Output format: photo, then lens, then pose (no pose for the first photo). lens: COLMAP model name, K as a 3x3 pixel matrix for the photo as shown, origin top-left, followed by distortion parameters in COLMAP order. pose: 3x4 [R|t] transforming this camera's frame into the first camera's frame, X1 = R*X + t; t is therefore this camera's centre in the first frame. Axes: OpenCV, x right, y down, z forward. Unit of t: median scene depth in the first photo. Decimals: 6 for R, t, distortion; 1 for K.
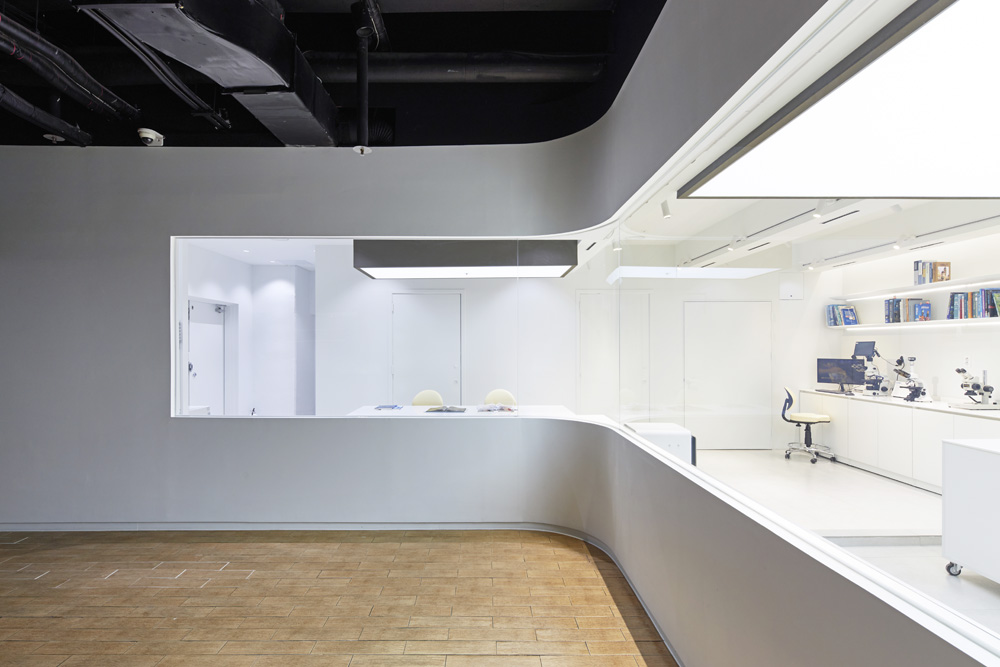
lens RADIAL K [[501.1, 0, 482.6], [0, 501.1, 344.3], [0, 0, 1]] dist [0.000901, -0.001700]
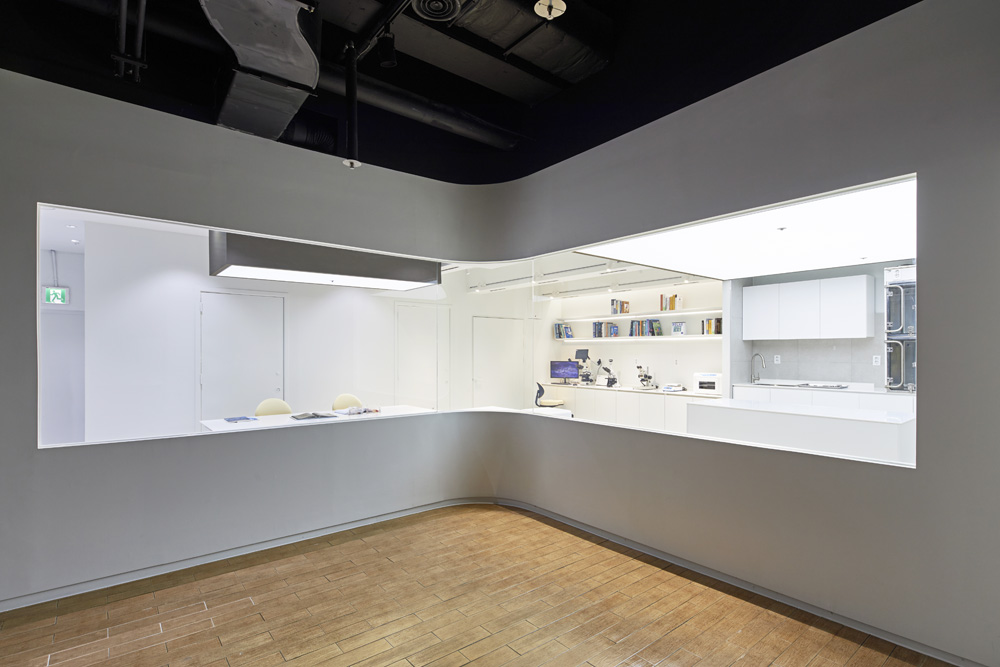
lens RADIAL K [[490.4, 0, 503.6], [0, 490.4, 351.8], [0, 0, 1]] dist [0.004786, 0.000926]
pose [[0.773192, 0.001527, 0.634170, -0.414571], [-0.003703, 0.999991, 0.002107, -0.000825], [-0.634161, -0.003978, 0.773191, 0.008813]]
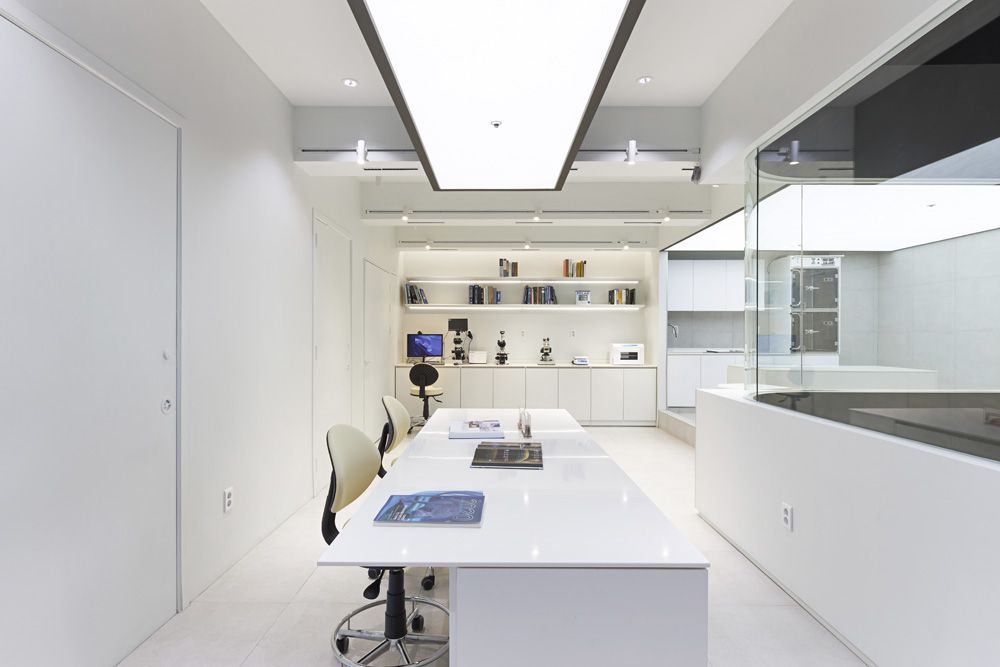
lens RADIAL K [[501.1, 0, 495.5], [0, 501.1, 332.5], [0, 0, 1]] dist [0.000901, -0.001700]
pose [[0.015967, 0.008465, 0.999837, -0.486522], [-0.006047, 0.999947, -0.008369, 0.042502], [-0.999854, -0.005912, 0.016018, 1.037852]]
